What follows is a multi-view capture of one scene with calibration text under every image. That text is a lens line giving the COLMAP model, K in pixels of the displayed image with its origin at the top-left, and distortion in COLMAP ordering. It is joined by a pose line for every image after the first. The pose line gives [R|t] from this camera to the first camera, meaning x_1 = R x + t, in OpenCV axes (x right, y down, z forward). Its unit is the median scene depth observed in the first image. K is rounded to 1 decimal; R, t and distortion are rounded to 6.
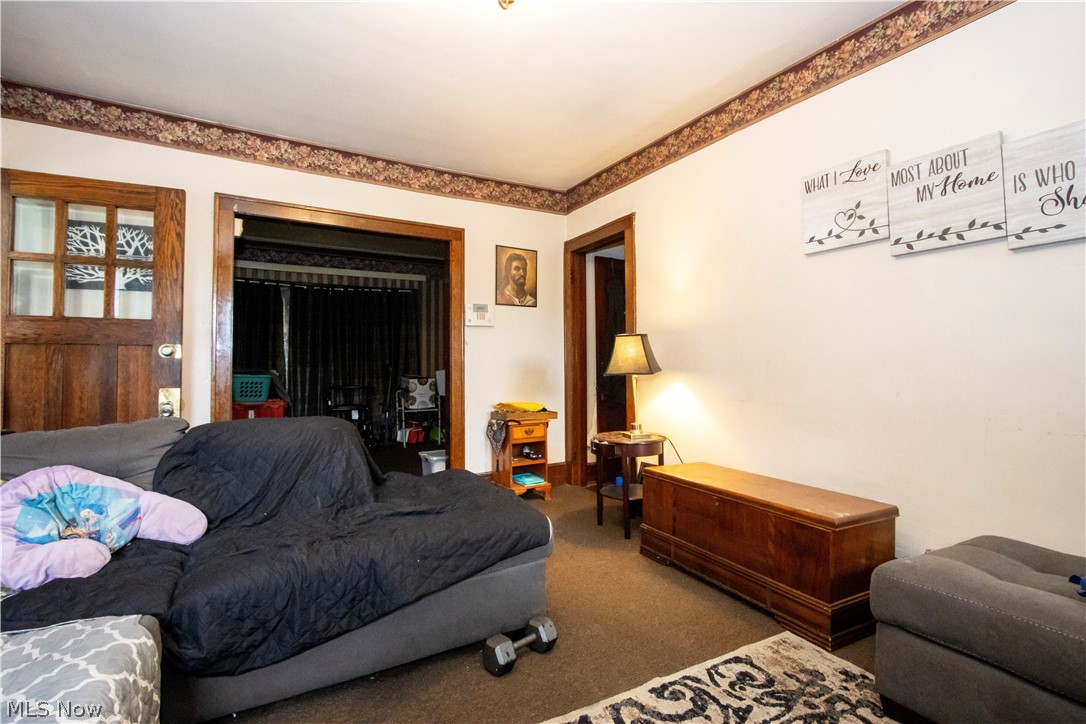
lens RADIAL K [[504.4, 0, 543.9], [0, 504.4, 363.0], [0, 0, 1]] dist [-0.009506, -0.000245]
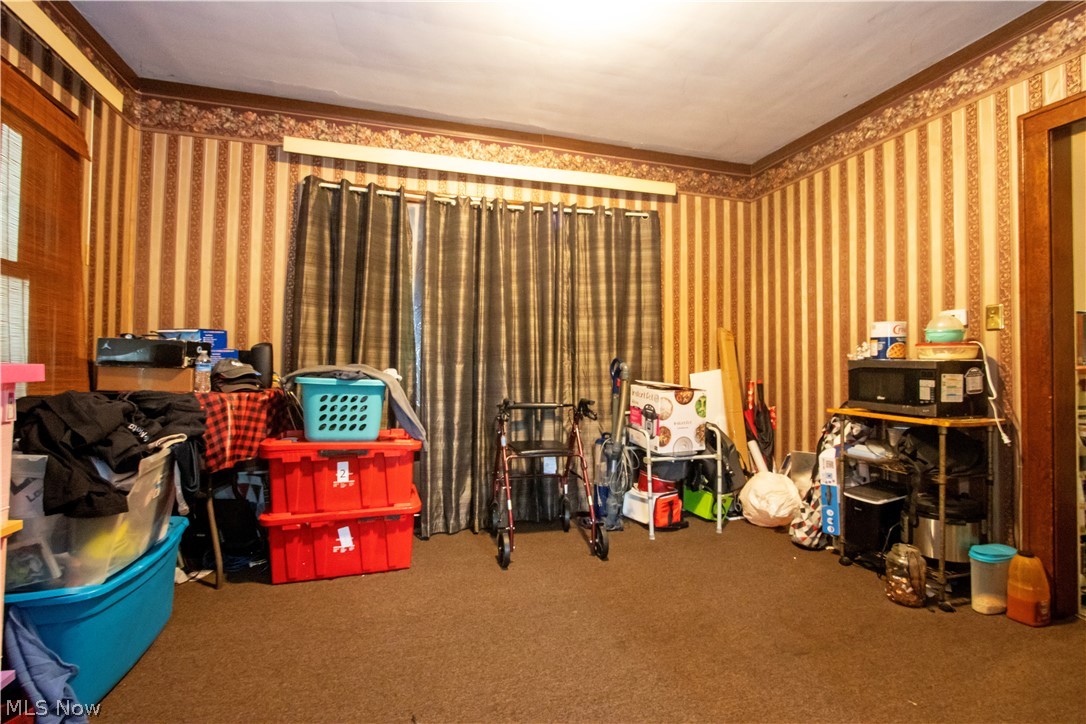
lens RADIAL K [[504.4, 0, 544.0], [0, 504.4, 362.3], [0, 0, 1]] dist [-0.009506, -0.000245]
pose [[0.978028, -0.002049, -0.208466, -0.269260], [-0.002700, 0.999743, -0.022494, 0.016356], [0.208458, 0.022562, 0.977771, 0.509307]]
